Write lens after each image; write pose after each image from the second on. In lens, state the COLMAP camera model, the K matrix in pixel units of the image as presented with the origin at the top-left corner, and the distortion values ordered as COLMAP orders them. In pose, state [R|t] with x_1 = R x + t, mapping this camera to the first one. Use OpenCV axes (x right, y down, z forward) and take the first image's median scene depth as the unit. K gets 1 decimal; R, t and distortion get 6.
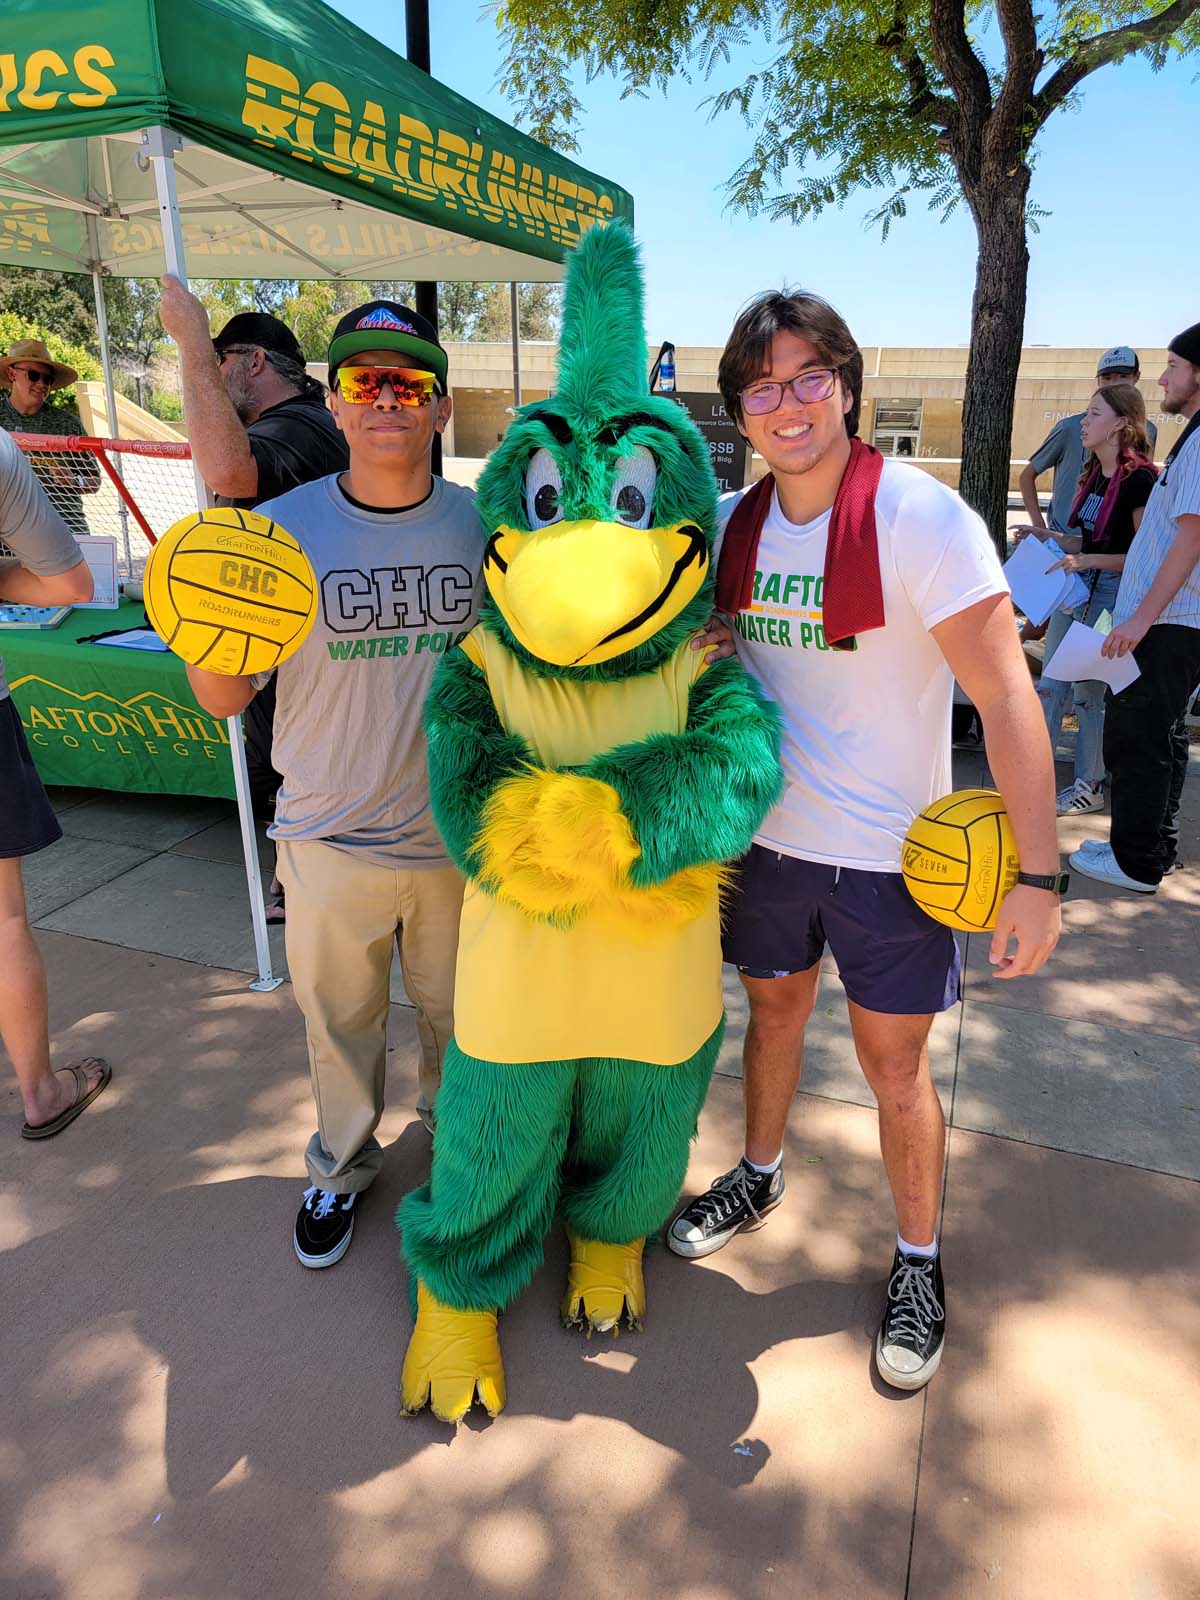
lens RADIAL K [[1150.3, 0, 598.8], [0, 1150.3, 806.3], [0, 0, 1]] dist [0.034531, -0.034029]
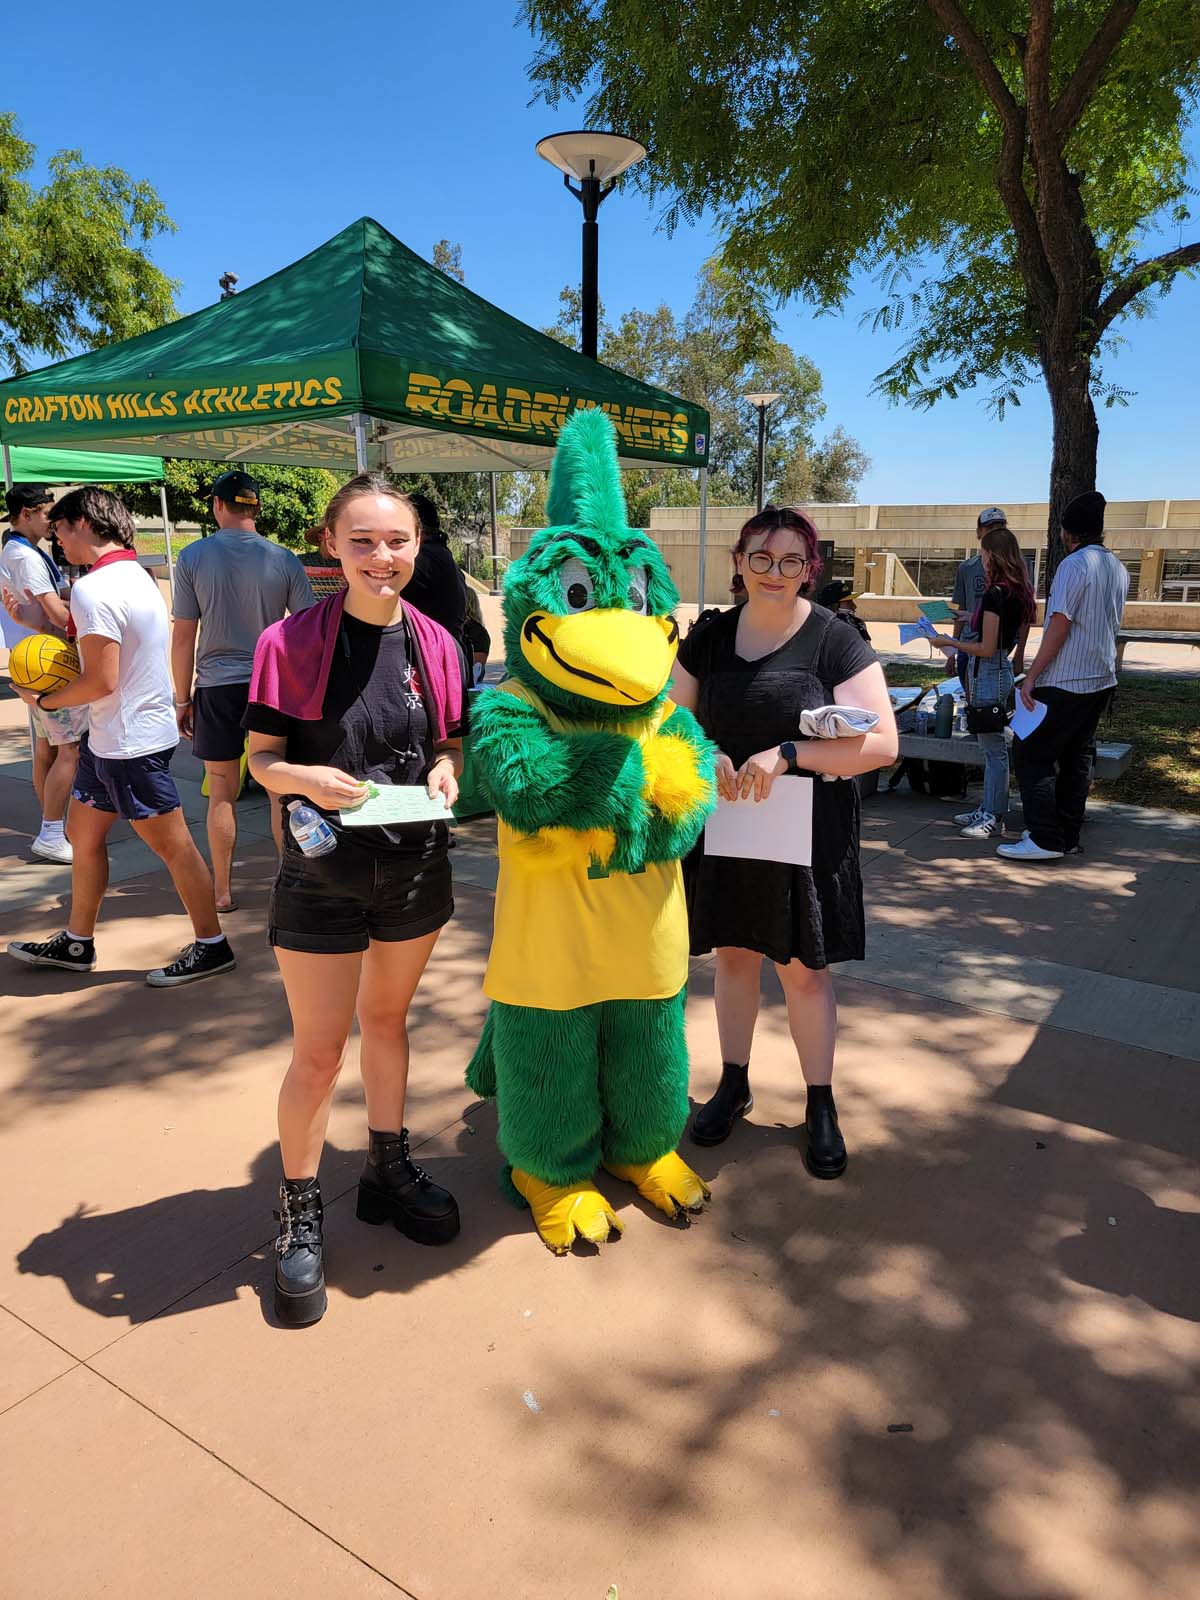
lens RADIAL K [[1120.6, 0, 603.8], [0, 1120.6, 797.8], [0, 0, 1]] dist [0.001273, 0.004407]
pose [[0.969911, 0.036868, -0.240651, 0.402382], [-0.067184, 0.990617, -0.119016, 0.218135], [0.234005, 0.131603, 0.963287, -0.532008]]
